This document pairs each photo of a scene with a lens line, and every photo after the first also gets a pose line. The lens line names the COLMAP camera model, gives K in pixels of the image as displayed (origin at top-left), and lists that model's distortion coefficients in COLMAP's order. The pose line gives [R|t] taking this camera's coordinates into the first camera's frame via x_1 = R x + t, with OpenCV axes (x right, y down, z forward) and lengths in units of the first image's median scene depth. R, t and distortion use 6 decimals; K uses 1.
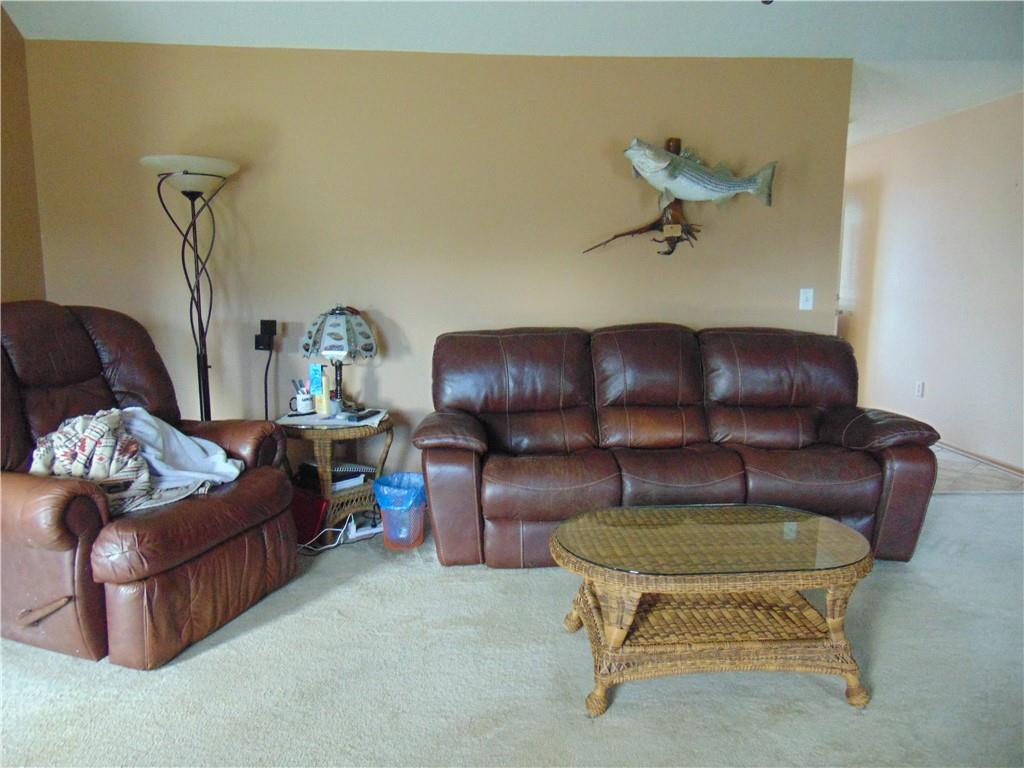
lens RADIAL K [[771.2, 0, 510.8], [0, 771.2, 386.0], [0, 0, 1]] dist [-0.035577, 0.078697]
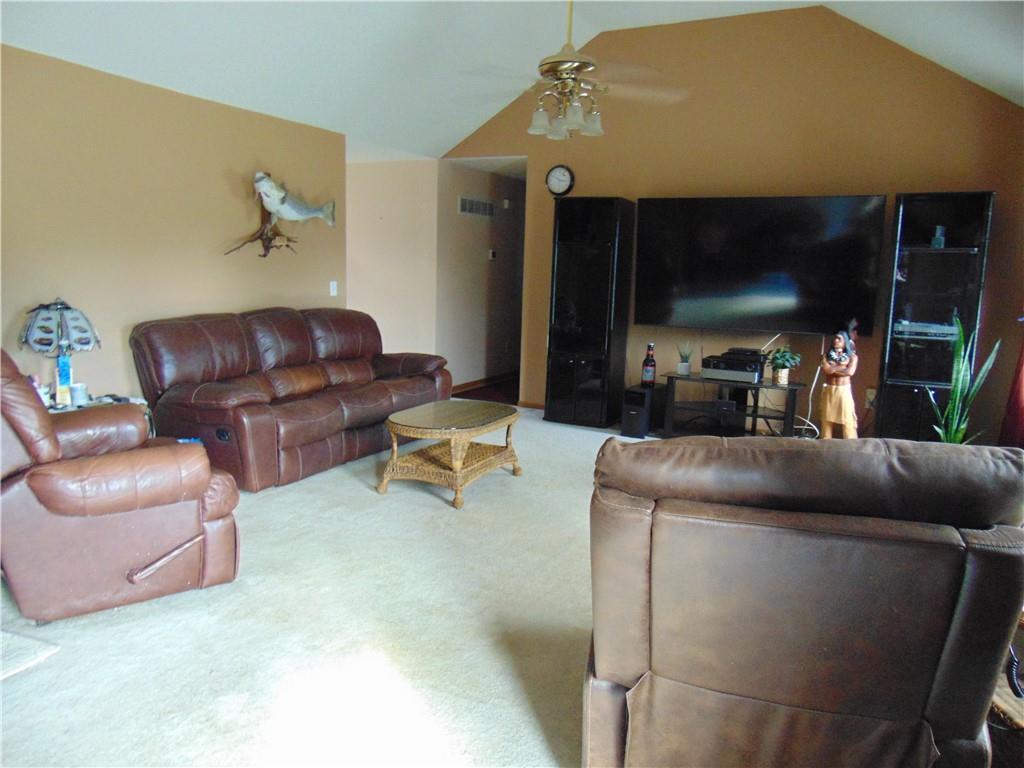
lens RADIAL K [[771.2, 0, 510.8], [0, 771.2, 386.0], [0, 0, 1]] dist [-0.035577, 0.078697]
pose [[0.483052, -0.120791, 0.867220, -0.849242], [0.112439, 0.990796, 0.075373, 0.001563], [-0.868342, 0.061101, 0.492188, -0.034773]]
